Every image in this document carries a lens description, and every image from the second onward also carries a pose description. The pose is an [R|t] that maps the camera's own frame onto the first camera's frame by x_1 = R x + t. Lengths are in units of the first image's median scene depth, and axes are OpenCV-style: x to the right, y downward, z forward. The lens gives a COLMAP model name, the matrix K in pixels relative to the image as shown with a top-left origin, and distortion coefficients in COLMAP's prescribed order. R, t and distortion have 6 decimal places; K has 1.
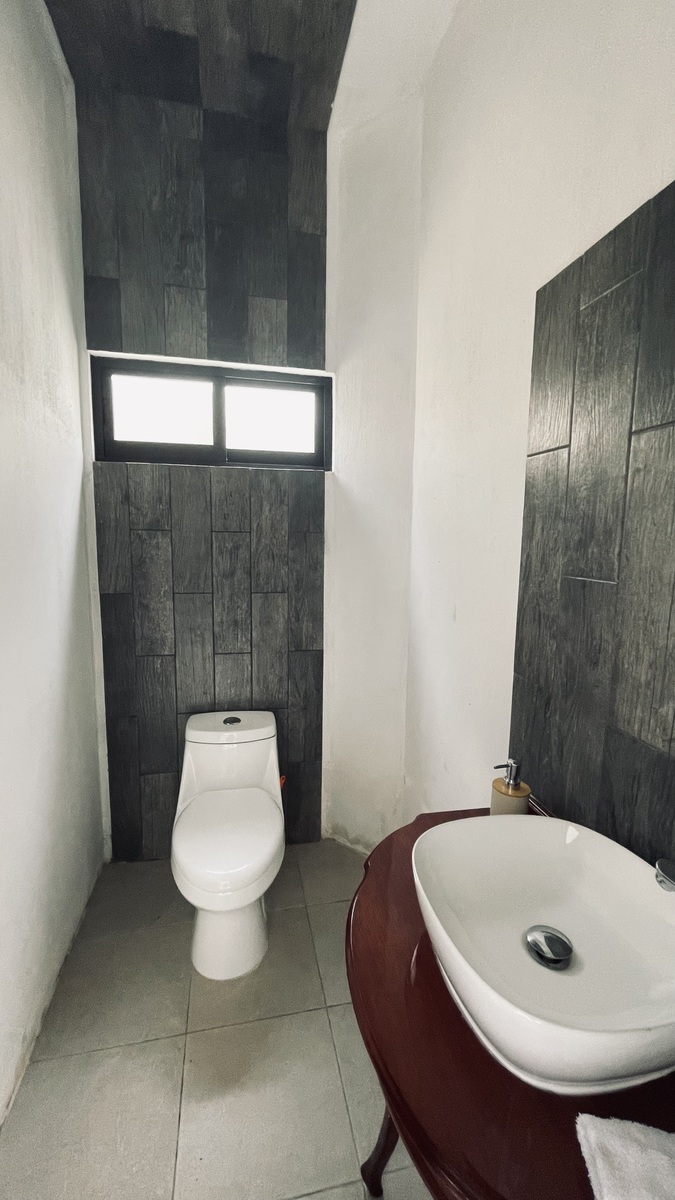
lens RADIAL K [[485.0, 0, 337.3], [0, 485.0, 600.1], [0, 0, 1]] dist [-0.004381, -0.000113]
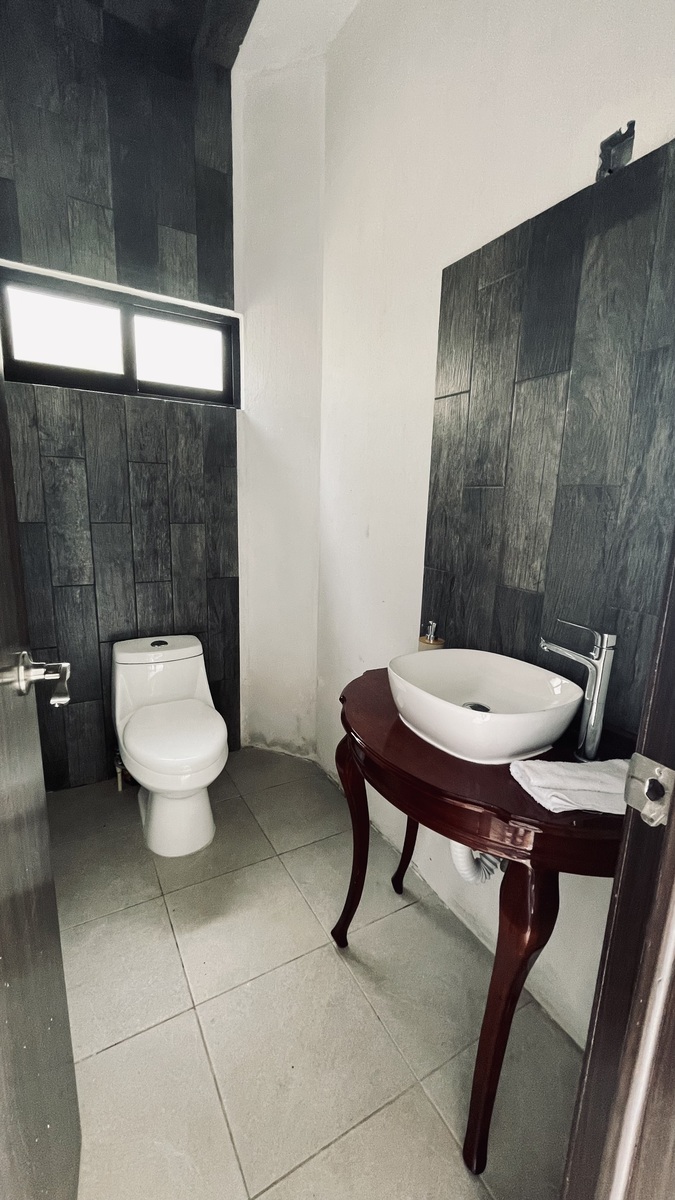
lens RADIAL K [[485.0, 0, 335.6], [0, 485.0, 600.1], [0, 0, 1]] dist [-0.004381, -0.000113]
pose [[0.954039, -0.046140, 0.296108, -0.166324], [0.022653, 0.996353, 0.082264, 0.079197], [-0.298824, -0.071776, 0.951605, -0.126767]]
